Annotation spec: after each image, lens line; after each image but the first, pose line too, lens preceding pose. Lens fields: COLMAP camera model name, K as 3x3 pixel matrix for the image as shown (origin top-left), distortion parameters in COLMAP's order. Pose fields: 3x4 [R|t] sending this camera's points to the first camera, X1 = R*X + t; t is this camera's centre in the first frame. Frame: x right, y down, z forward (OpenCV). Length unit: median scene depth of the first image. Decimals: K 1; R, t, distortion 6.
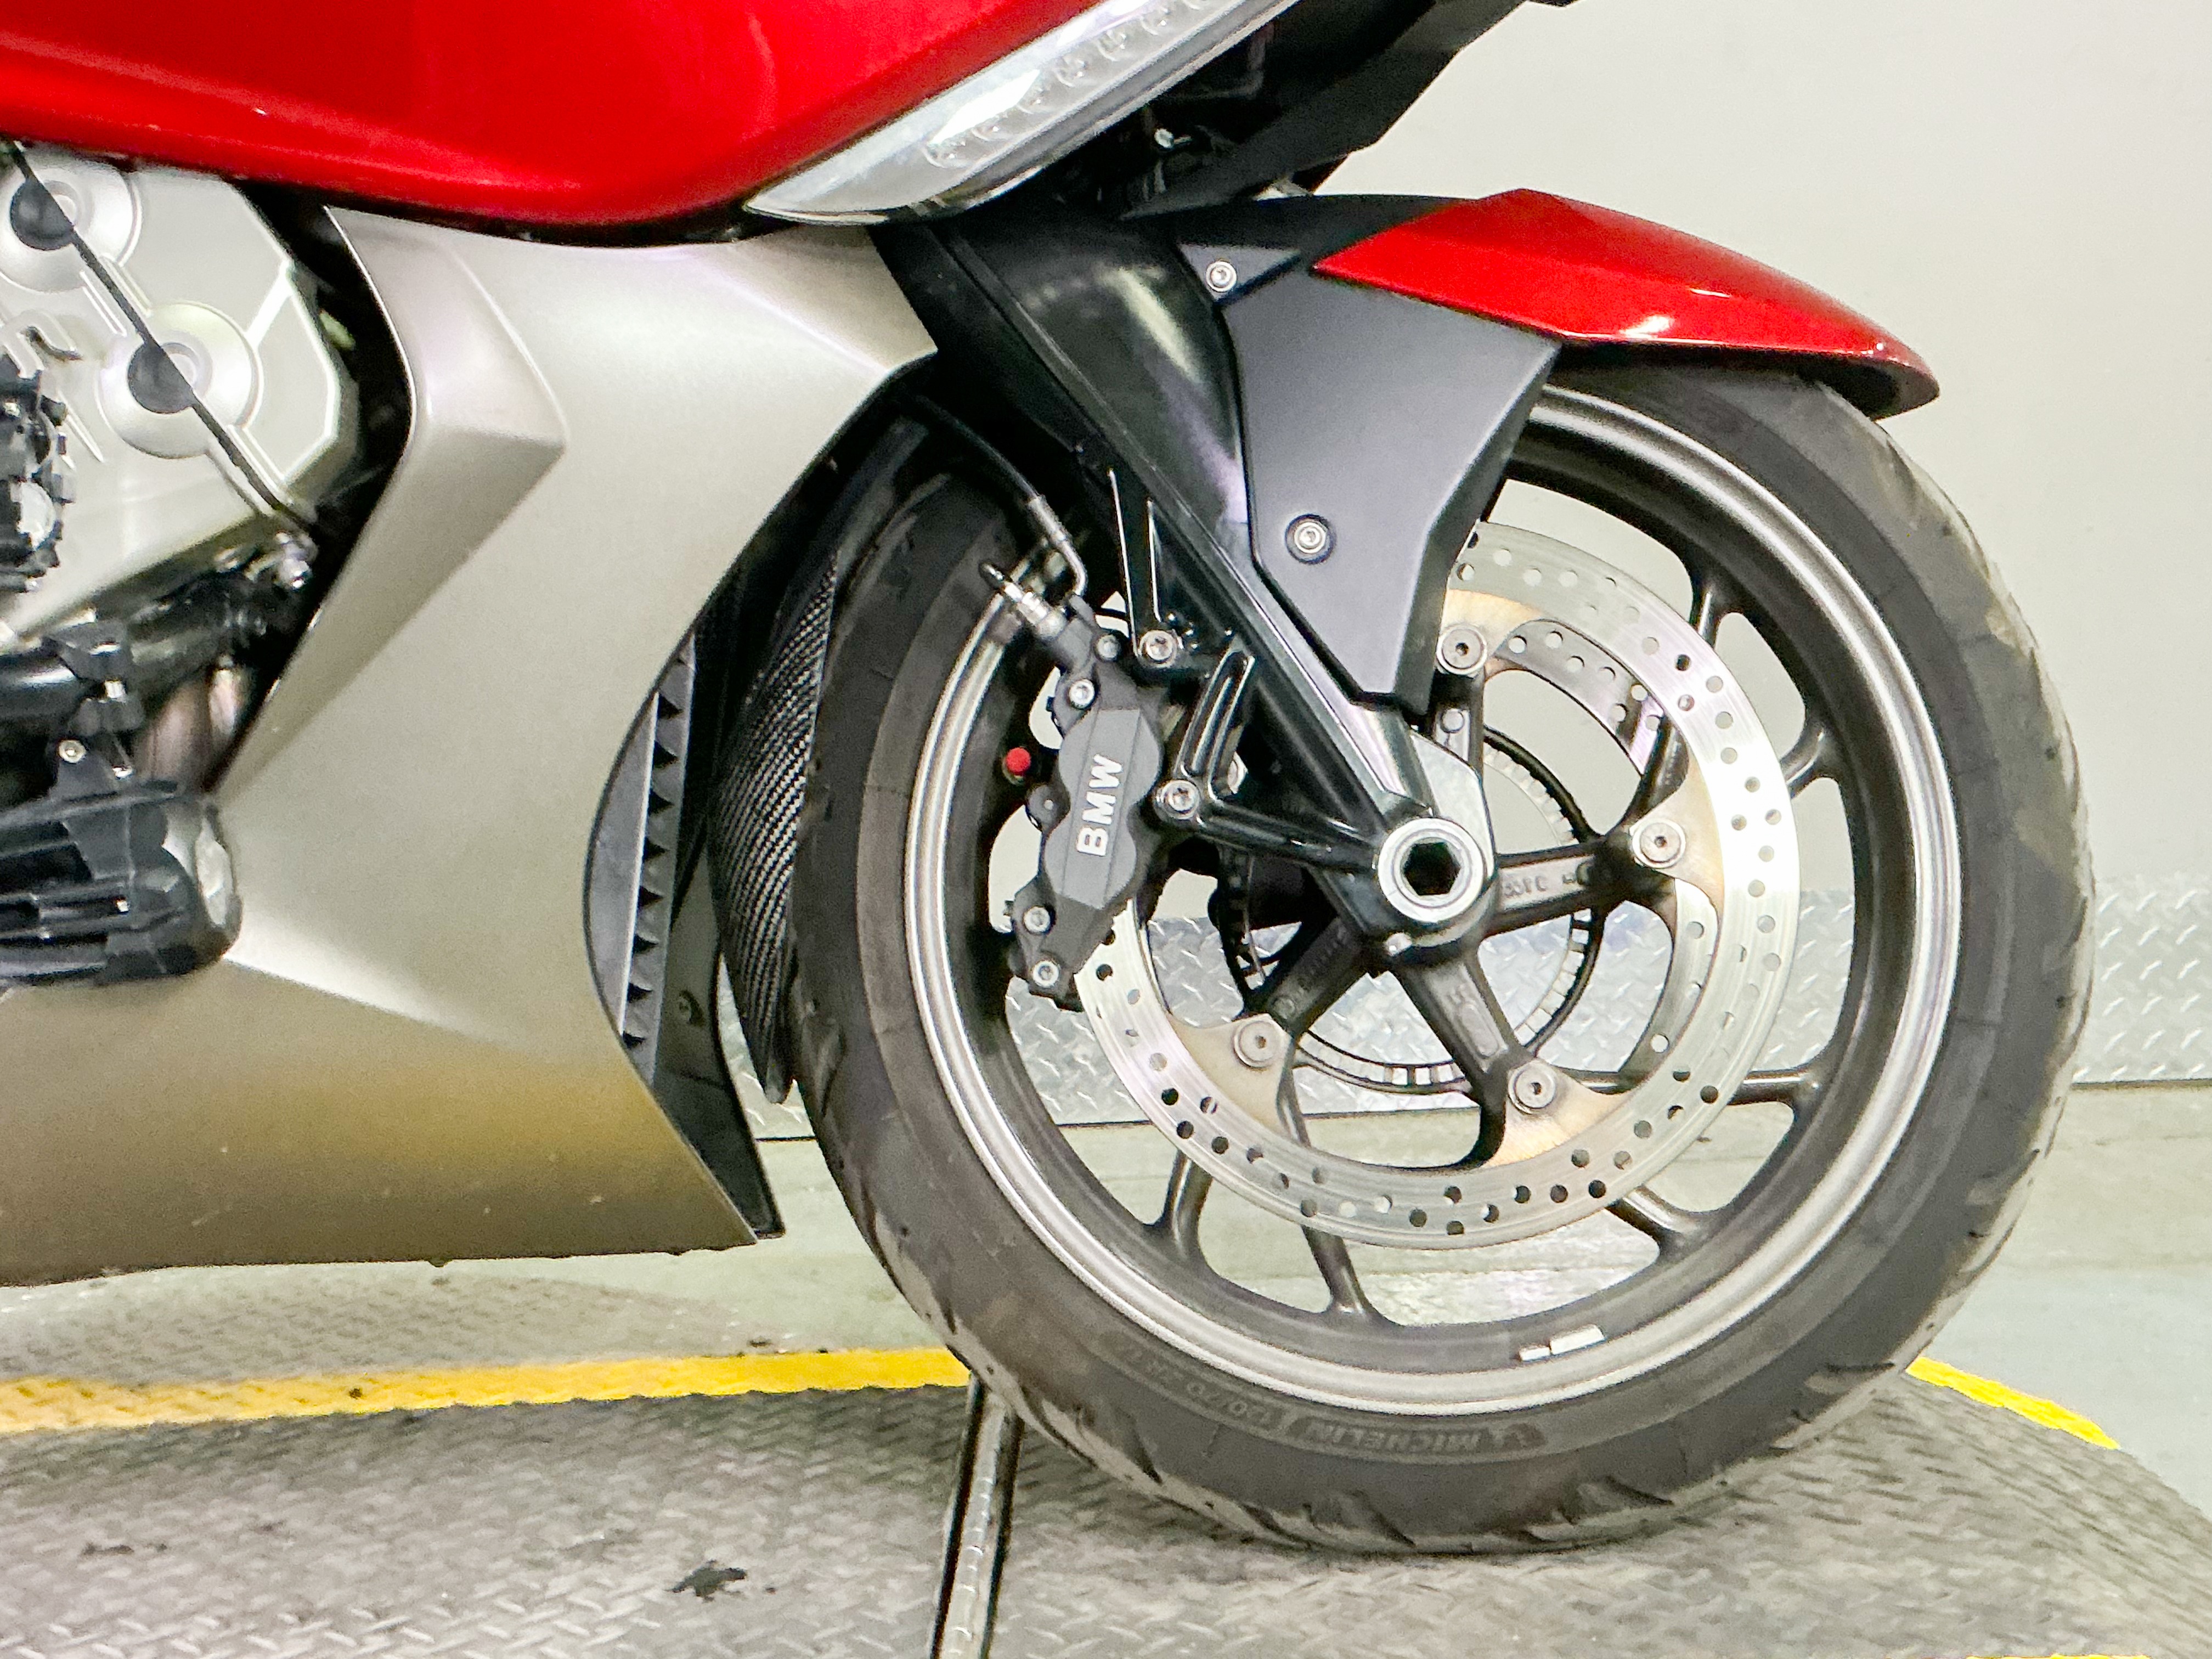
lens RADIAL K [[2797.8, 0, 1106.0], [0, 2797.8, 829.5], [0, 0, 1]] dist [0.118385, -0.014050]
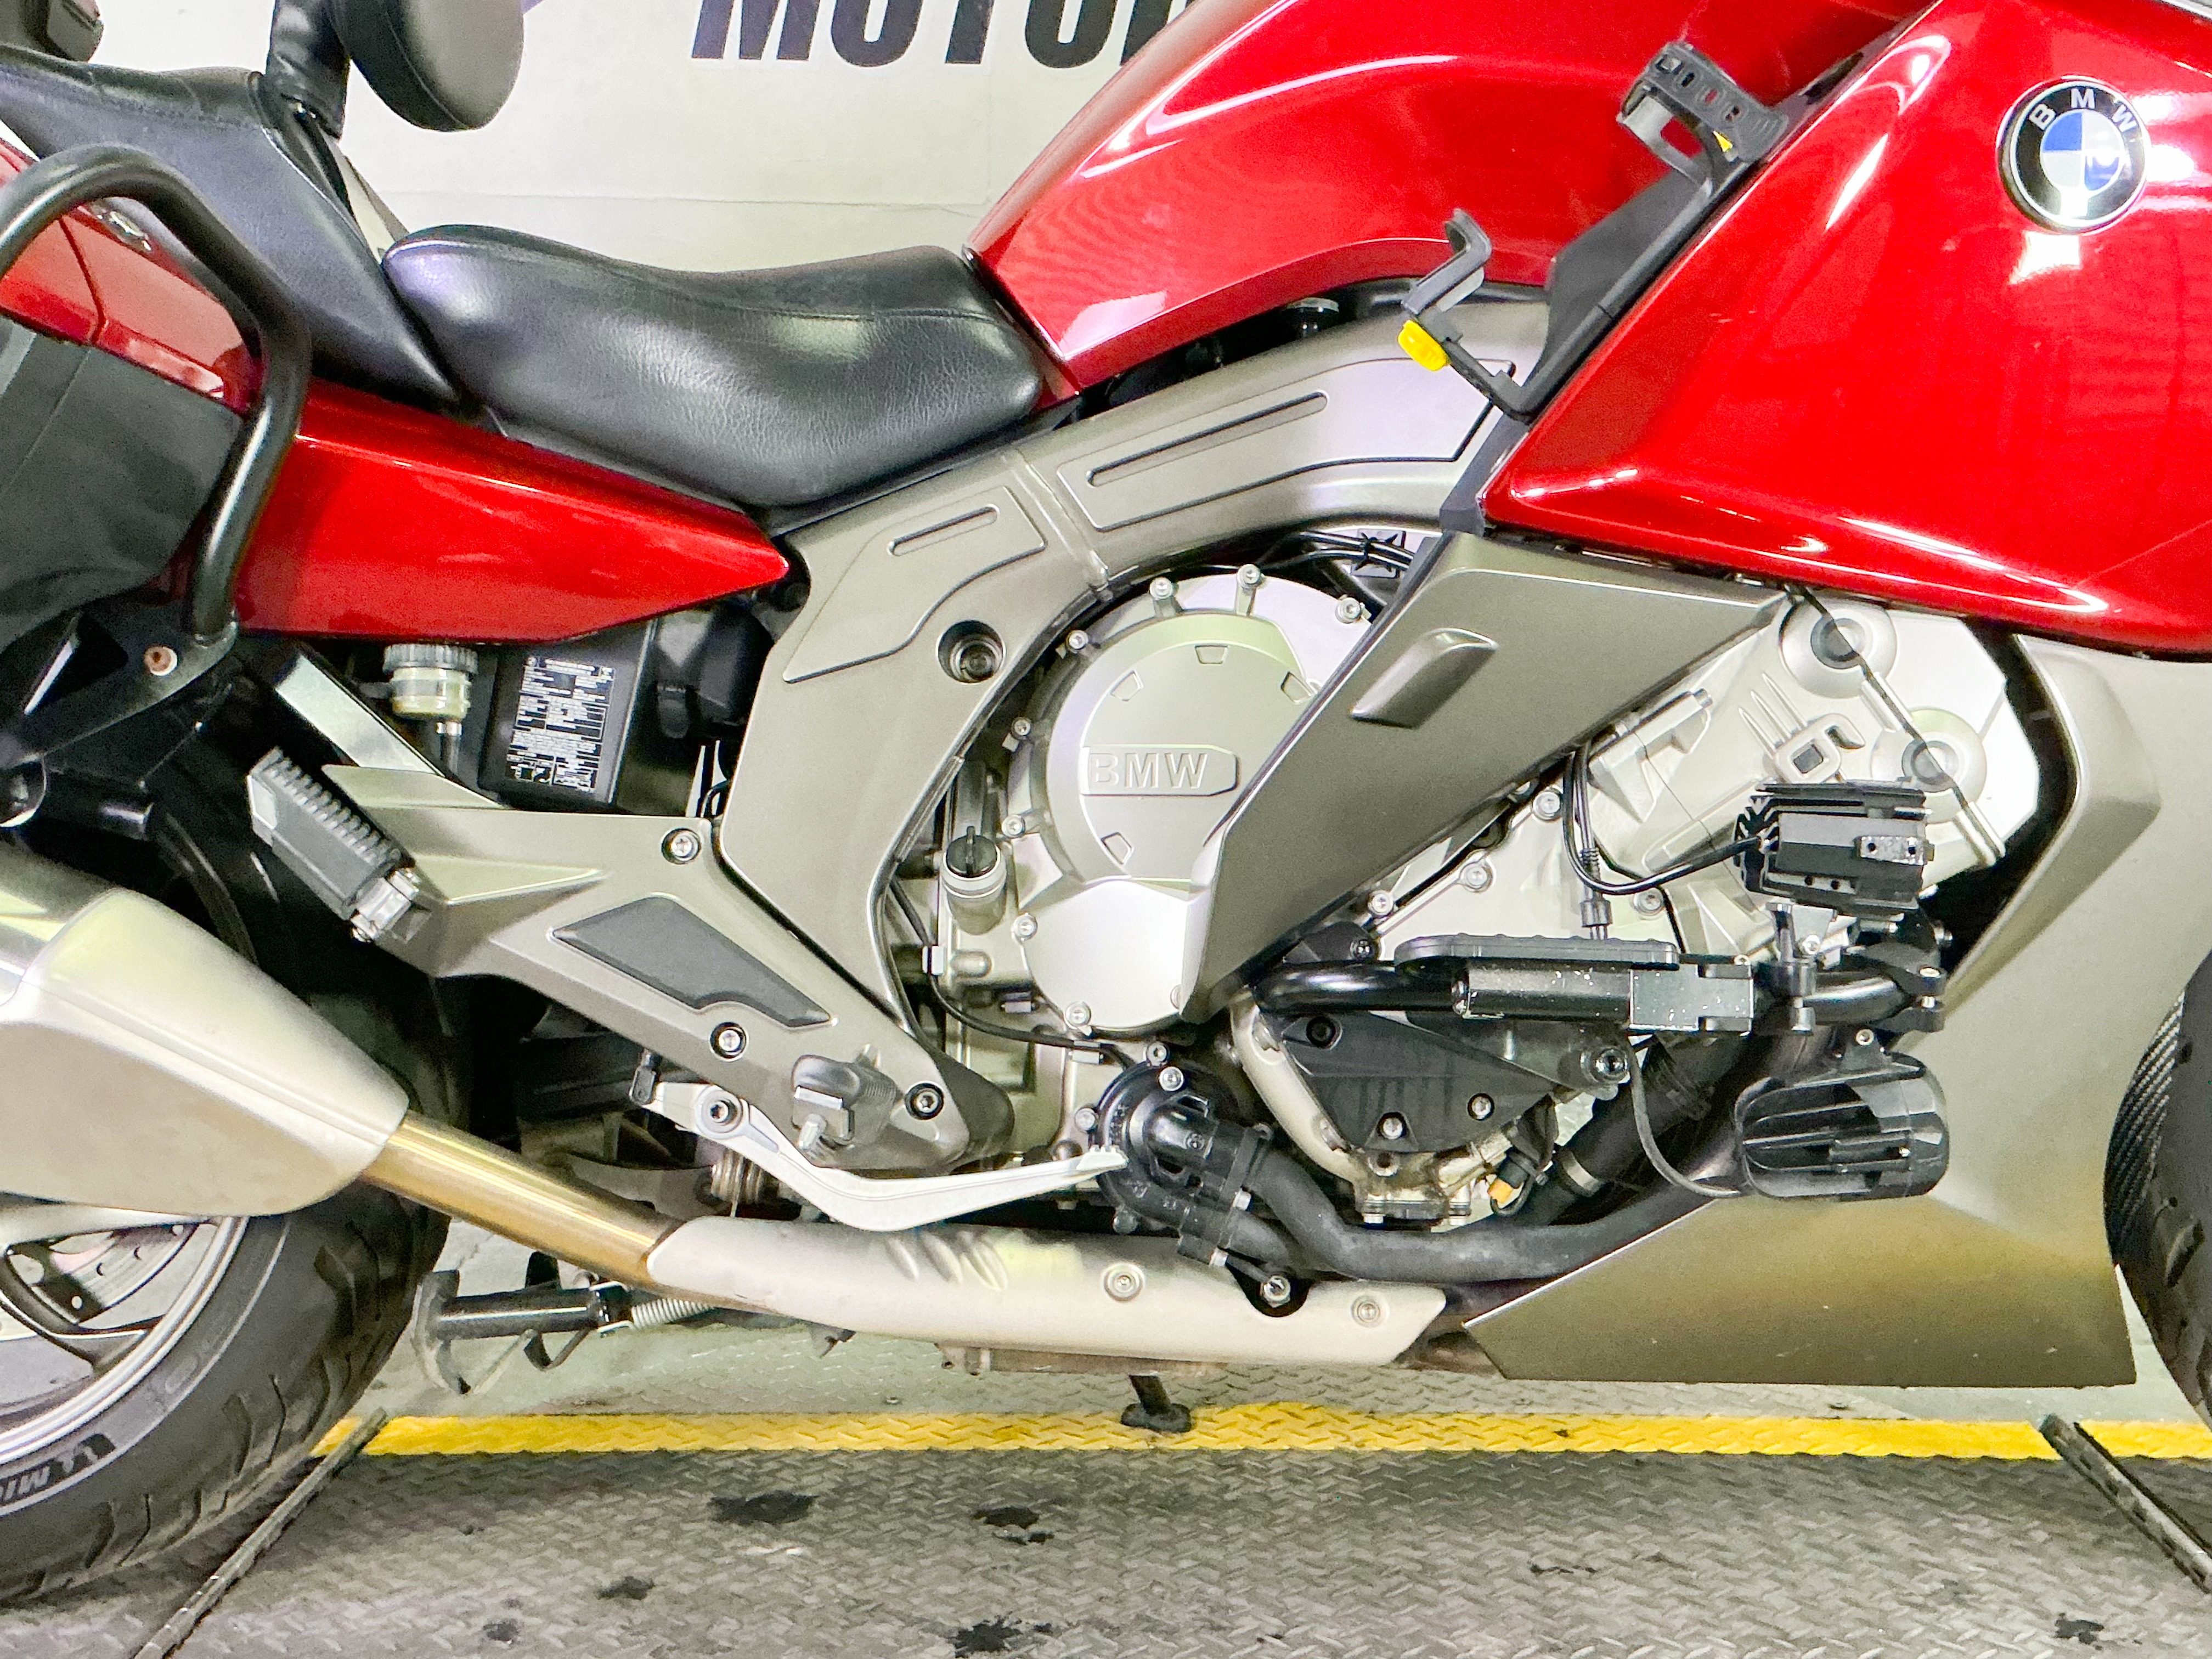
lens RADIAL K [[2536.2, 0, 1106.0], [0, 2536.2, 829.5], [0, 0, 1]] dist [0.173368, -0.402576]
pose [[0.999053, 0.041893, -0.011713, -0.611600], [-0.041683, 0.998976, 0.017592, -0.114348], [0.012438, -0.017087, 0.999777, -0.213885]]
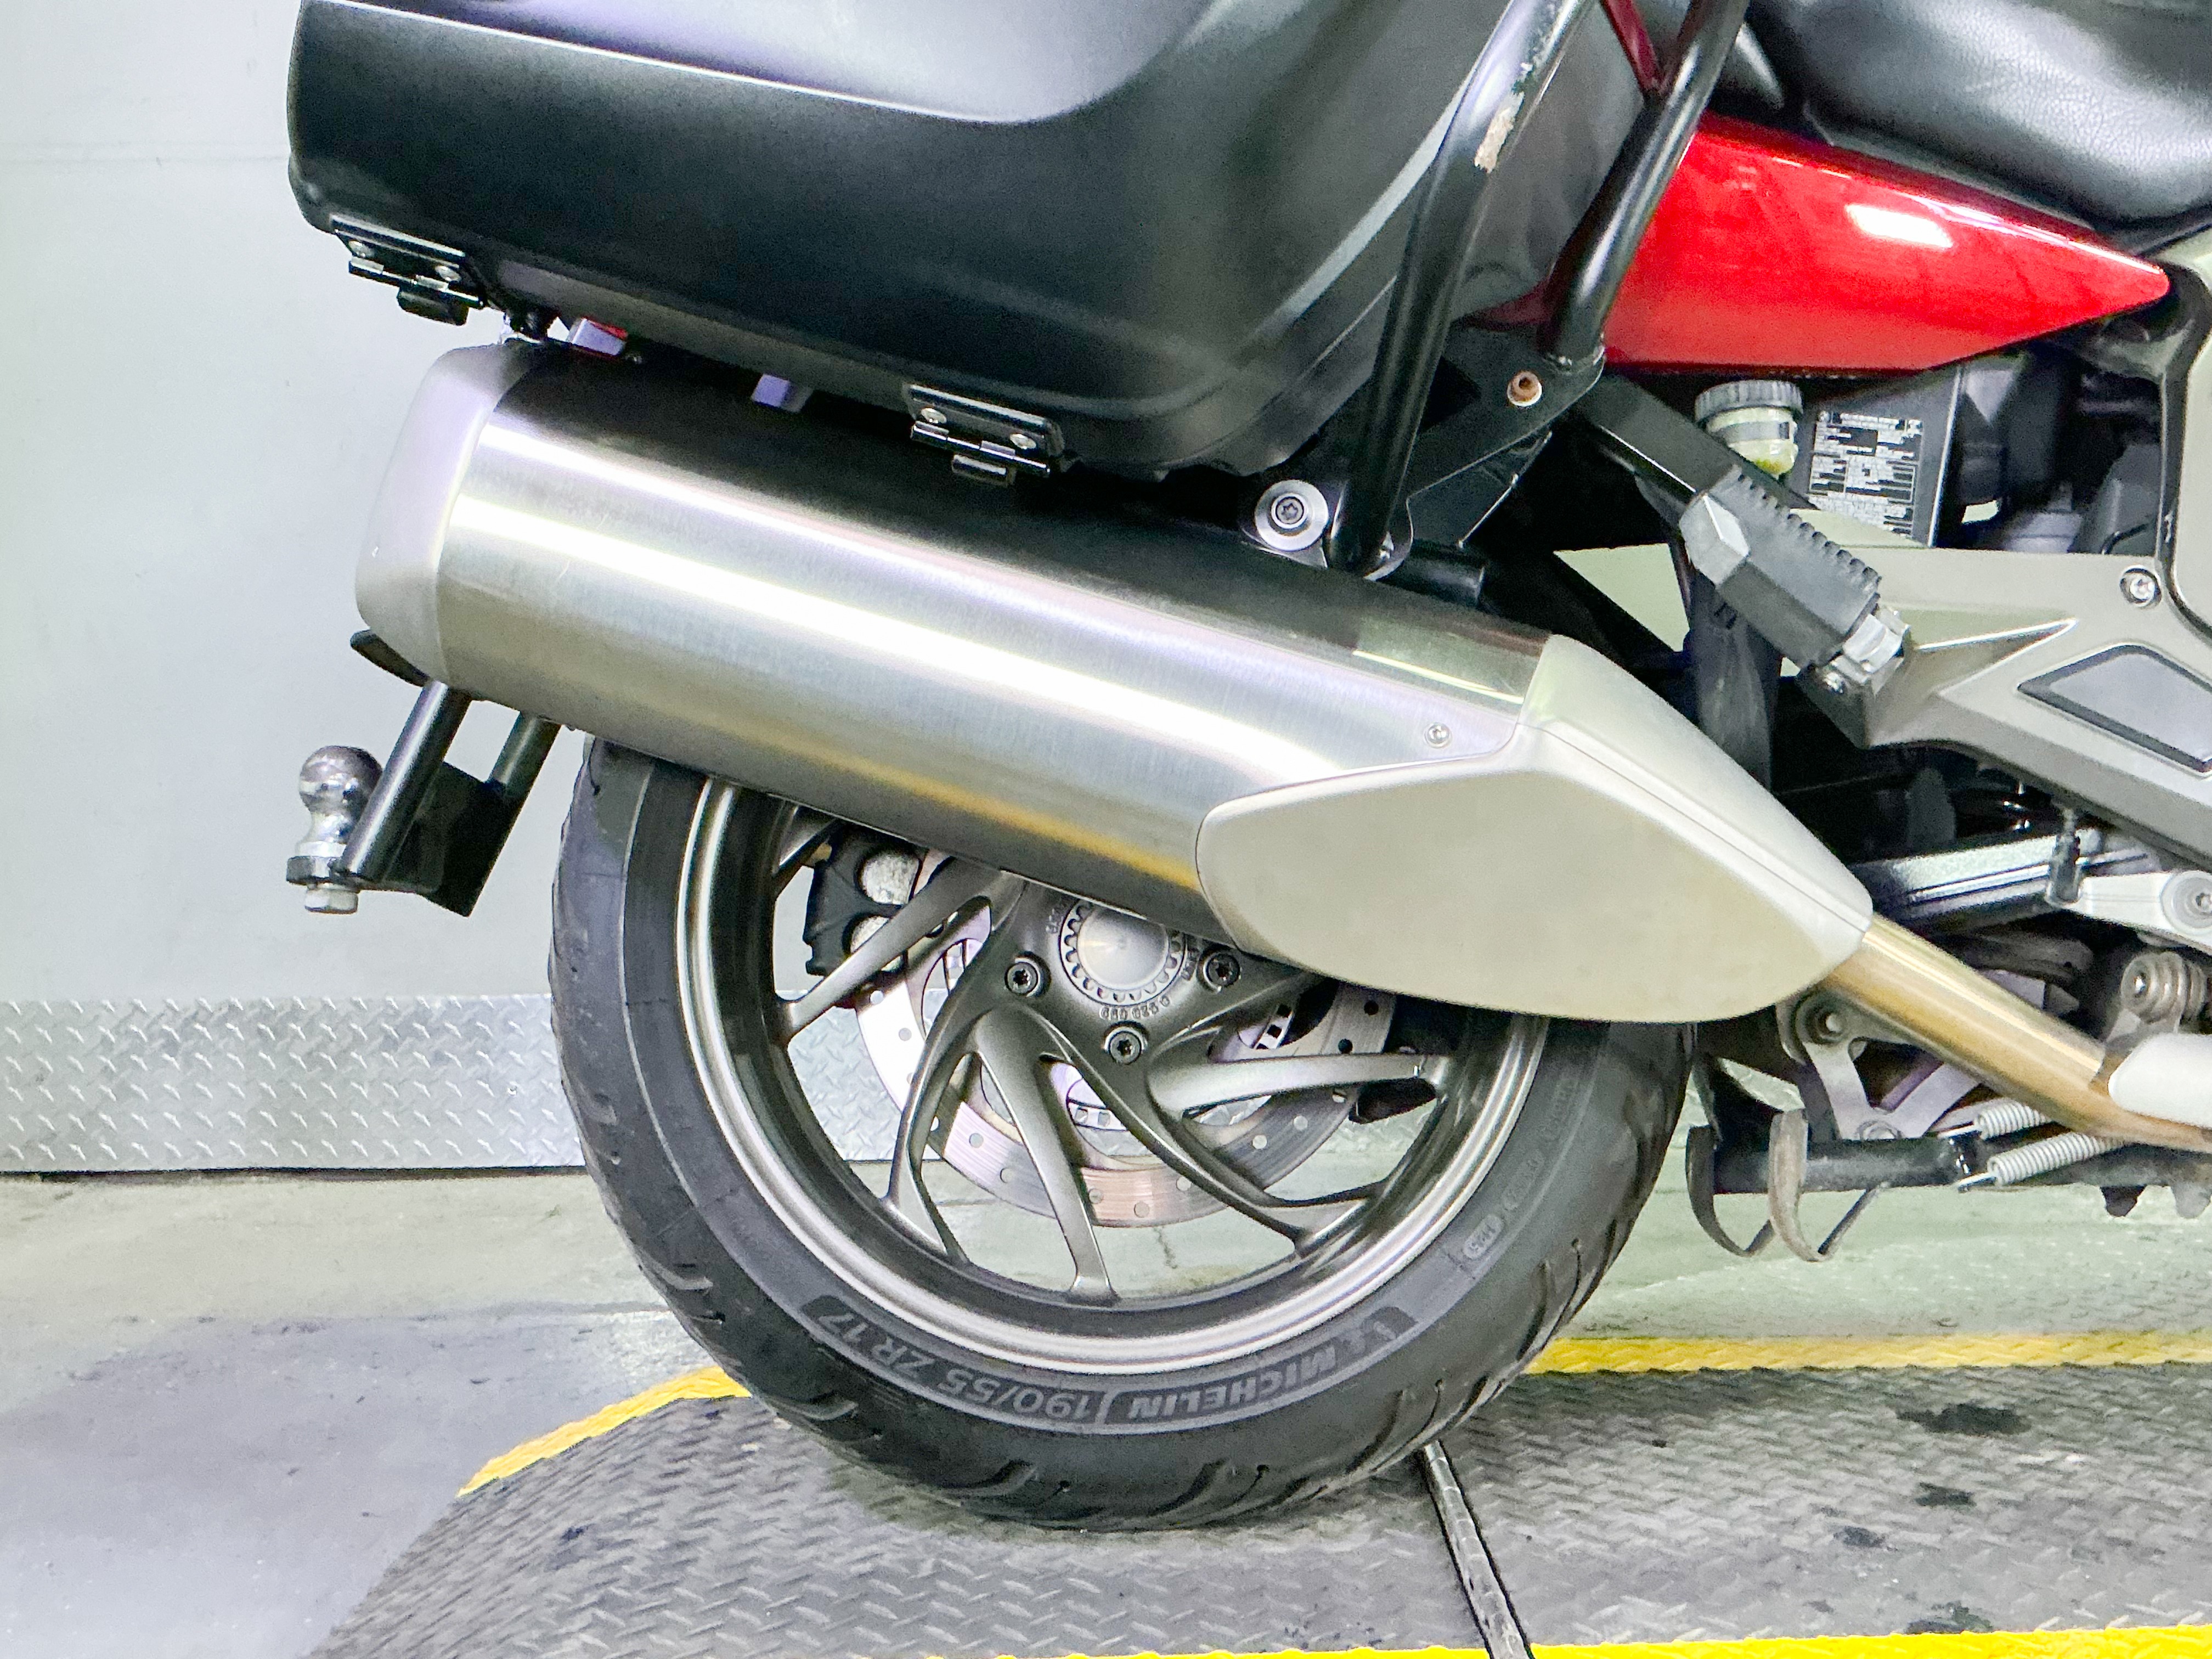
lens RADIAL K [[2390.2, 0, 1106.0], [0, 2390.2, 829.5], [0, 0, 1]] dist [0.166691, -0.347779]
pose [[0.999762, 0.020706, -0.006926, -1.211524], [-0.020912, 0.999295, -0.031164, 0.053271], [0.006276, 0.031302, 0.999490, 0.009332]]
